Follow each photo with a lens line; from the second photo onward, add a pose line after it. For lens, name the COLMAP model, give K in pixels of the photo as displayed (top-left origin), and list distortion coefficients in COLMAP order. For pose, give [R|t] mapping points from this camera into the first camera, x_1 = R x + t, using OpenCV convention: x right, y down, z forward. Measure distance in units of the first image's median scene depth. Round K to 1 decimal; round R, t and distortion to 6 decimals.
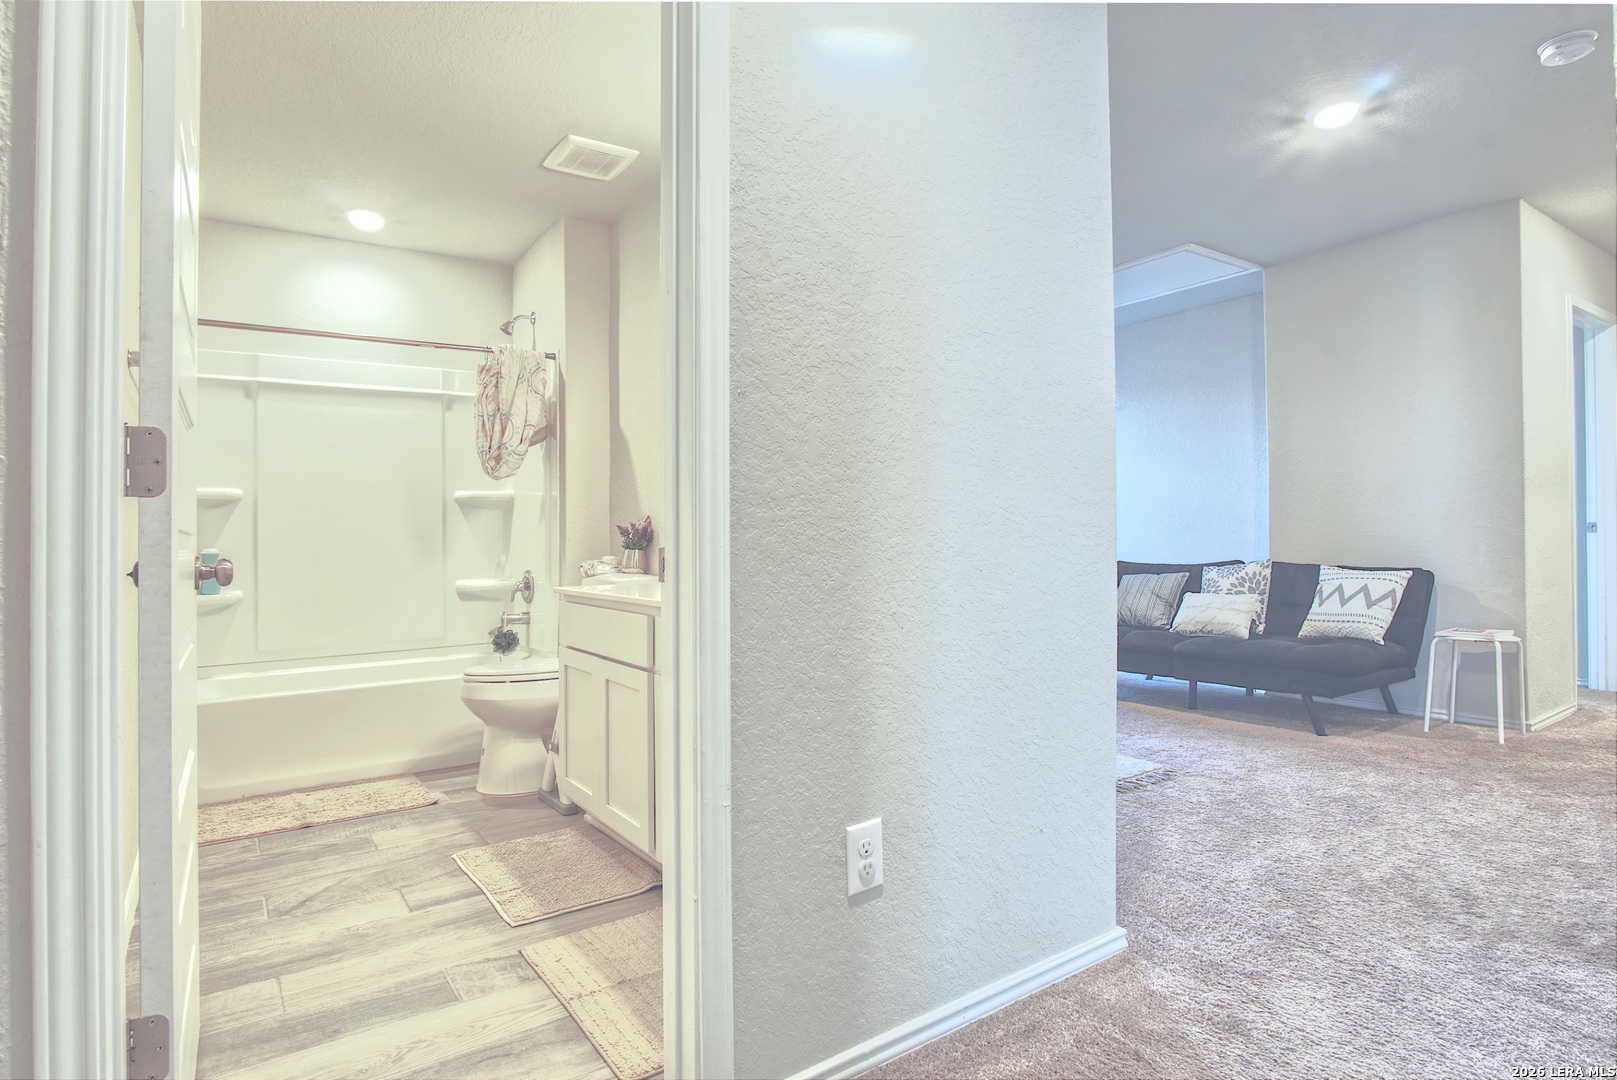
lens RADIAL K [[864.4, 0, 808.5], [0, 864.4, 540.0], [0, 0, 1]] dist [-0.001103, 0.000354]
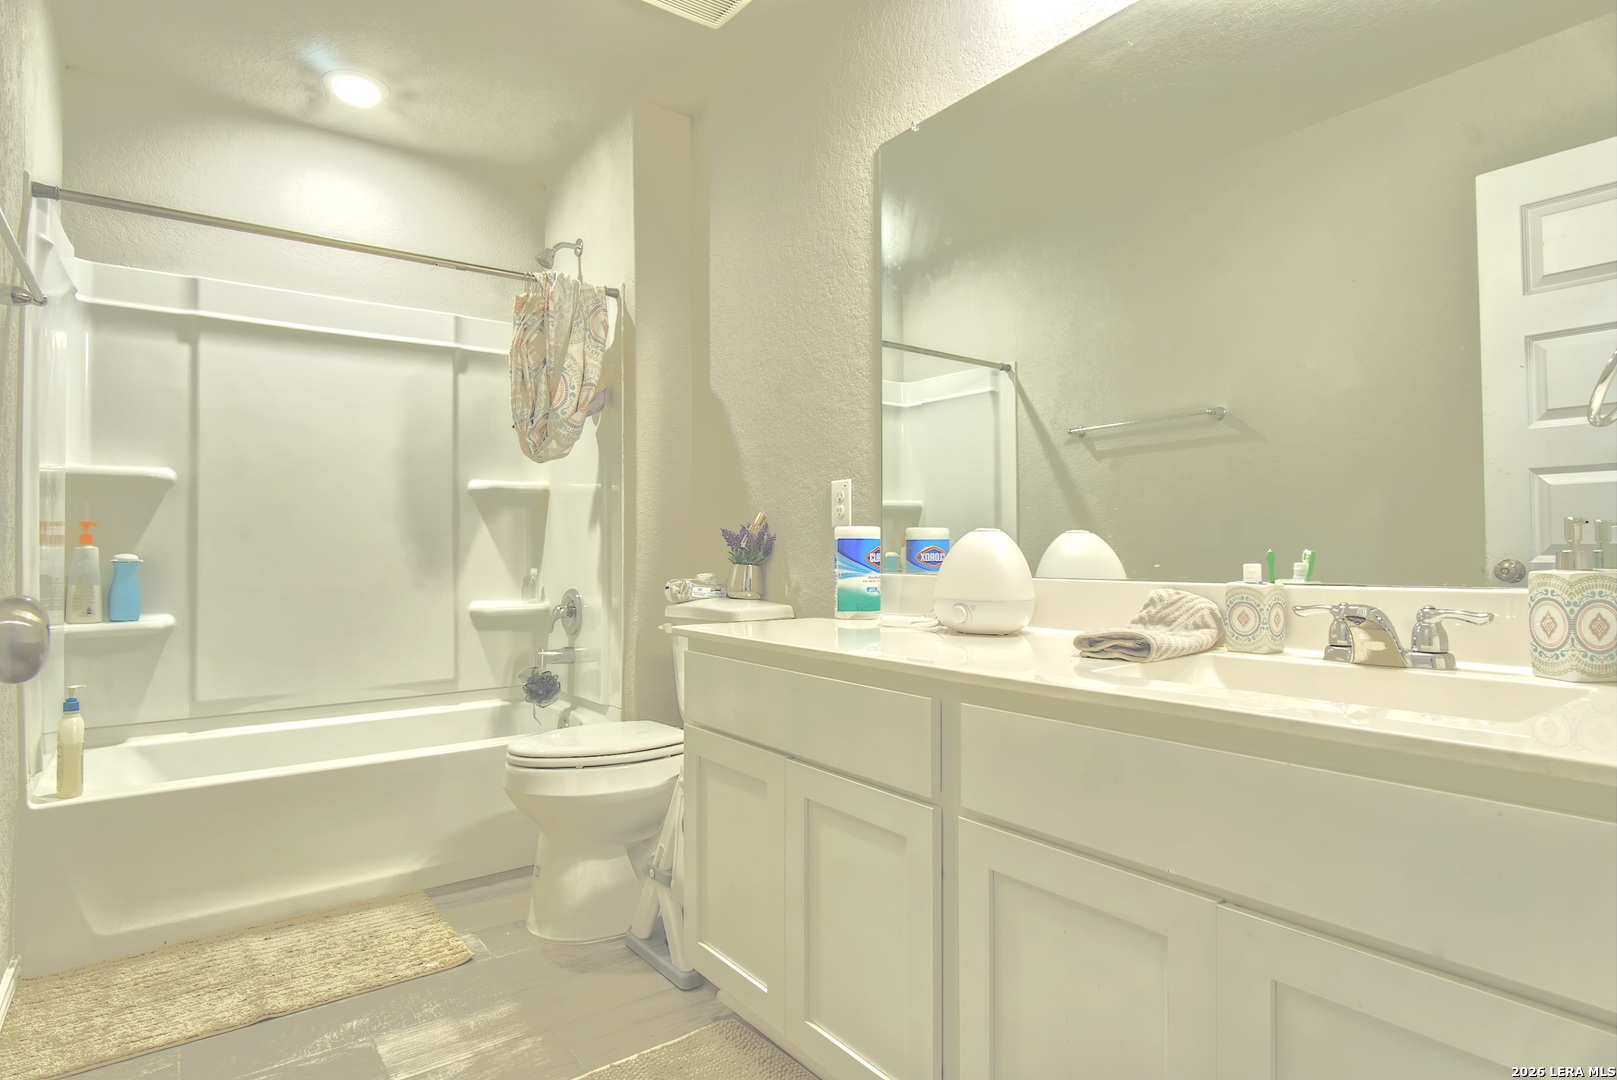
lens RADIAL K [[874.6, 0, 805.2], [0, 874.6, 562.4], [0, 0, 1]] dist [-0.013458, 0.001208]
pose [[0.999400, 0.015573, 0.030945, -0.166821], [-0.015962, 0.999796, 0.012353, -0.000143], [-0.030746, -0.012839, 0.999445, 0.283426]]
